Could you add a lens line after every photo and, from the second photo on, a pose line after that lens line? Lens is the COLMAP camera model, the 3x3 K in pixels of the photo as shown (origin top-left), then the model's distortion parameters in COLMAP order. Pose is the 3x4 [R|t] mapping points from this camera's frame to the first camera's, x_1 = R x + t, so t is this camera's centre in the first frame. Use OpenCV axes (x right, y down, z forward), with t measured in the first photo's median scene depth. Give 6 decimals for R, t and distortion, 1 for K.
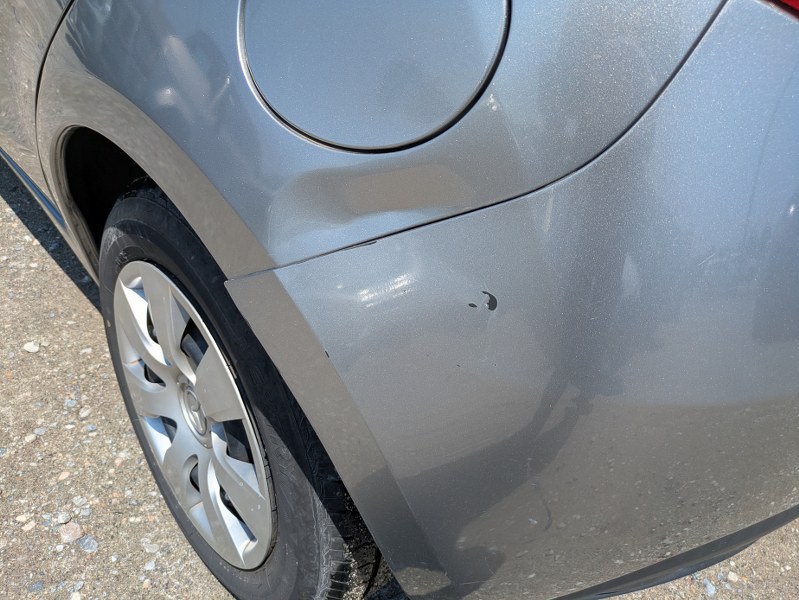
lens RADIAL K [[604.8, 0, 378.0], [0, 604.8, 298.1], [0, 0, 1]] dist [0.025394, 0.002976]
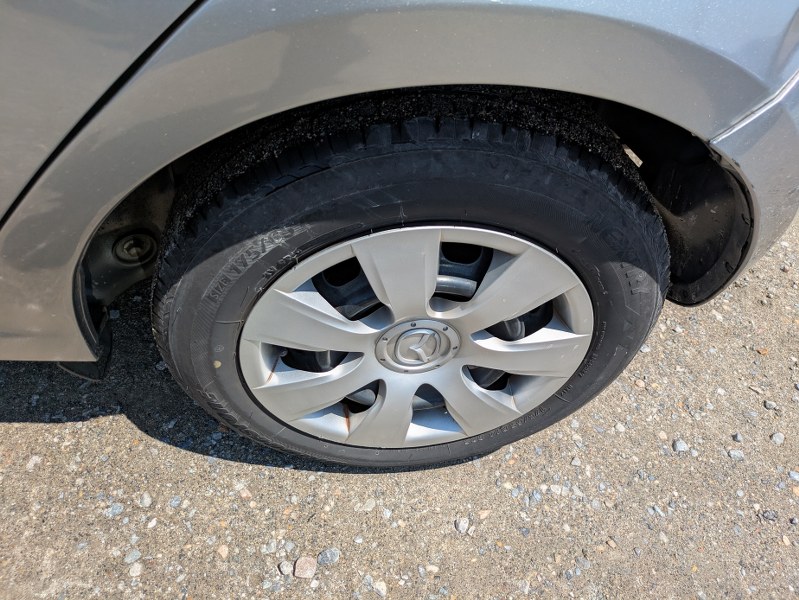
lens RADIAL K [[601.1, 0, 408.0], [0, 601.1, 301.1], [0, 0, 1]] dist [0.011732, 0.007644]
pose [[0.585185, -0.635919, 0.503156, -0.580999], [0.435820, 0.769898, 0.466173, -0.239852], [-0.683827, -0.053512, 0.727679, 0.275031]]
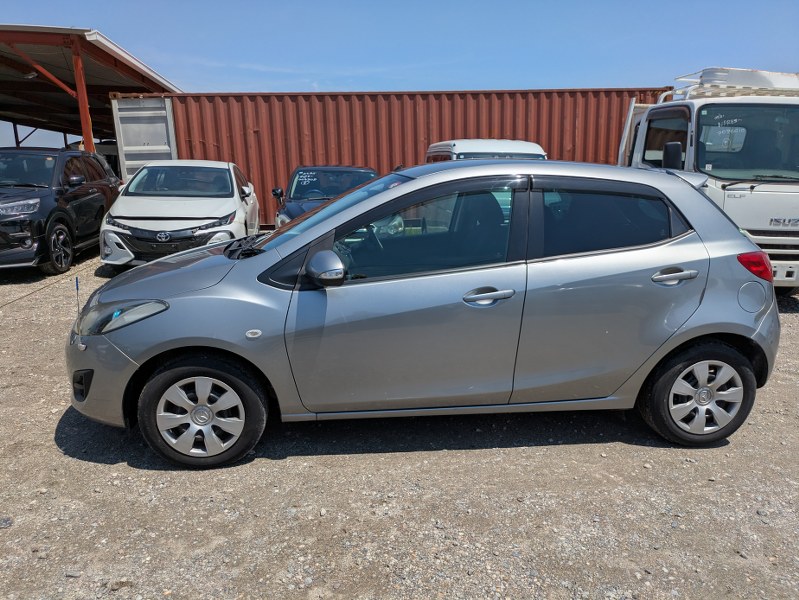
lens RADIAL K [[595.8, 0, 401.4], [0, 595.8, 300.8], [0, 0, 1]] dist [0.024036, -0.007537]
pose [[0.574912, -0.300073, 0.761205, -3.518630], [0.546466, 0.833231, -0.084261, -0.909891], [-0.608975, 0.464416, 0.643014, -0.536848]]
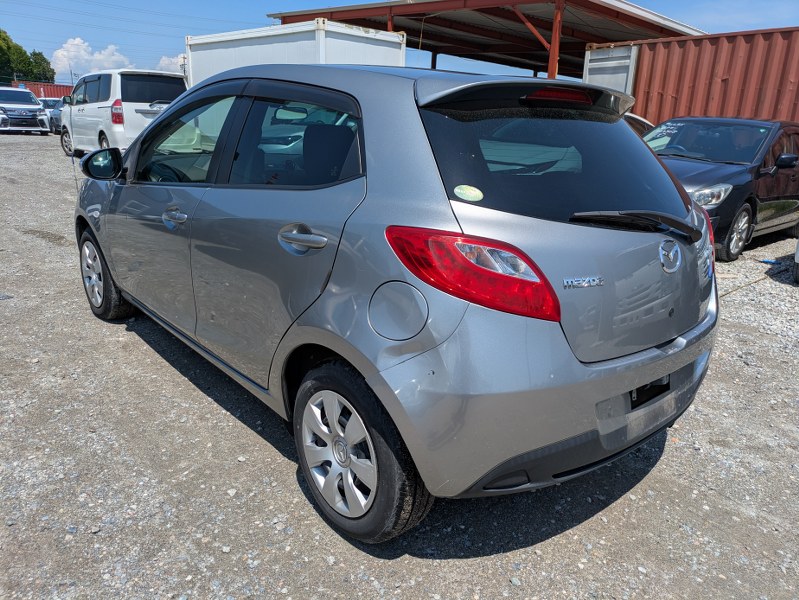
lens RADIAL K [[601.1, 0, 408.0], [0, 601.1, 301.1], [0, 0, 1]] dist [0.011732, 0.007644]
pose [[0.996875, -0.077203, -0.016722, 0.048275], [0.067032, 0.938749, -0.338019, 0.368222], [0.041794, 0.335841, 0.940991, -1.216650]]
